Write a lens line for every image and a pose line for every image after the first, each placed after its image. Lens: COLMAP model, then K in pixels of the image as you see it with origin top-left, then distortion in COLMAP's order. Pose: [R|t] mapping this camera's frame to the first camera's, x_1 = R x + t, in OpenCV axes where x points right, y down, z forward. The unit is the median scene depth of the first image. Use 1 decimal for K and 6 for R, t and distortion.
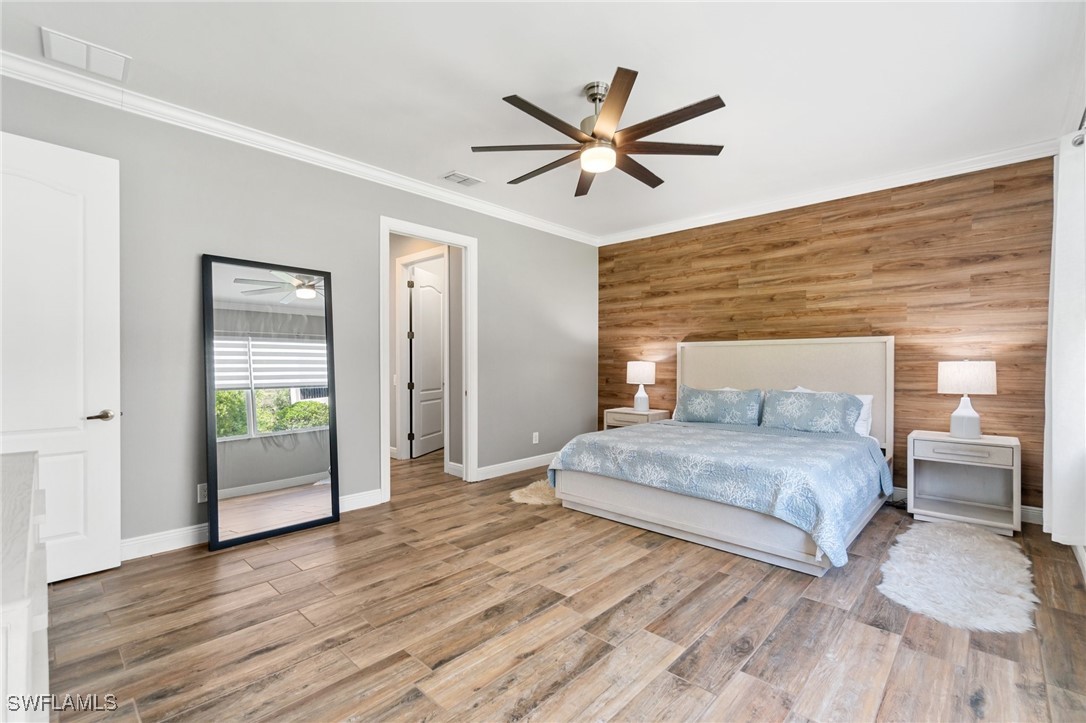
lens RADIAL K [[482.0, 0, 538.3], [0, 482.0, 363.4], [0, 0, 1]] dist [0.002714, 0.000308]
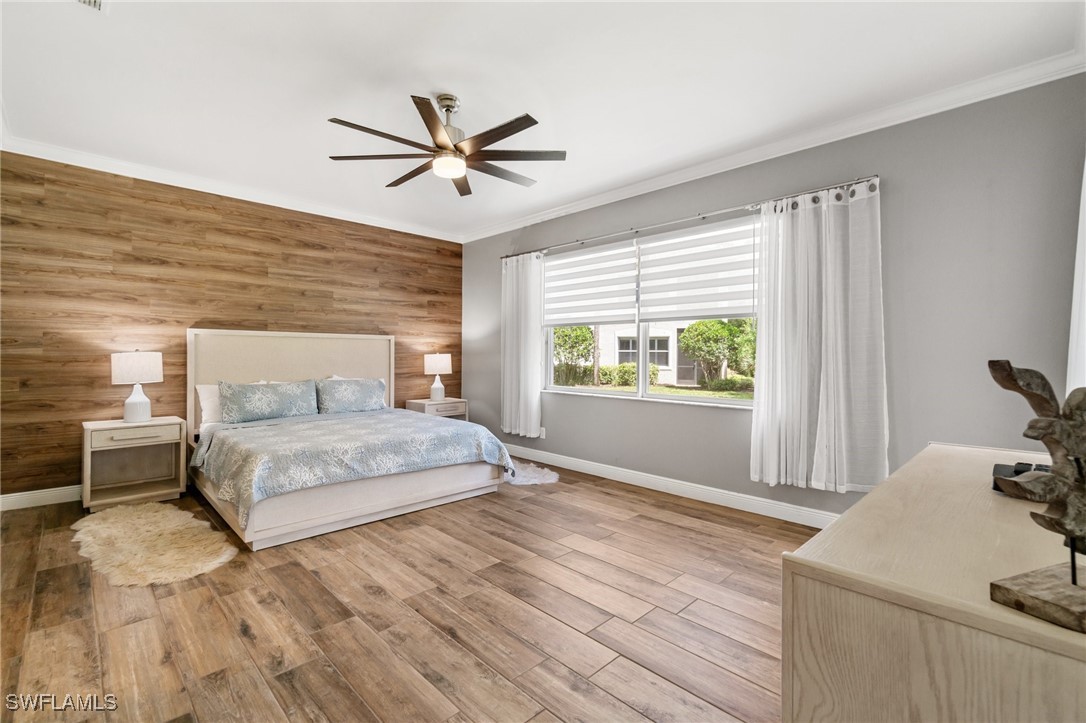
lens RADIAL K [[478.0, 0, 542.0], [0, 478.0, 355.3], [0, 0, 1]] dist [-0.001466, -0.000227]
pose [[0.035620, -0.003078, 0.999361, -0.622267], [-0.006172, 0.999976, 0.003300, -0.006754], [-0.999346, -0.006286, 0.035600, 0.503406]]
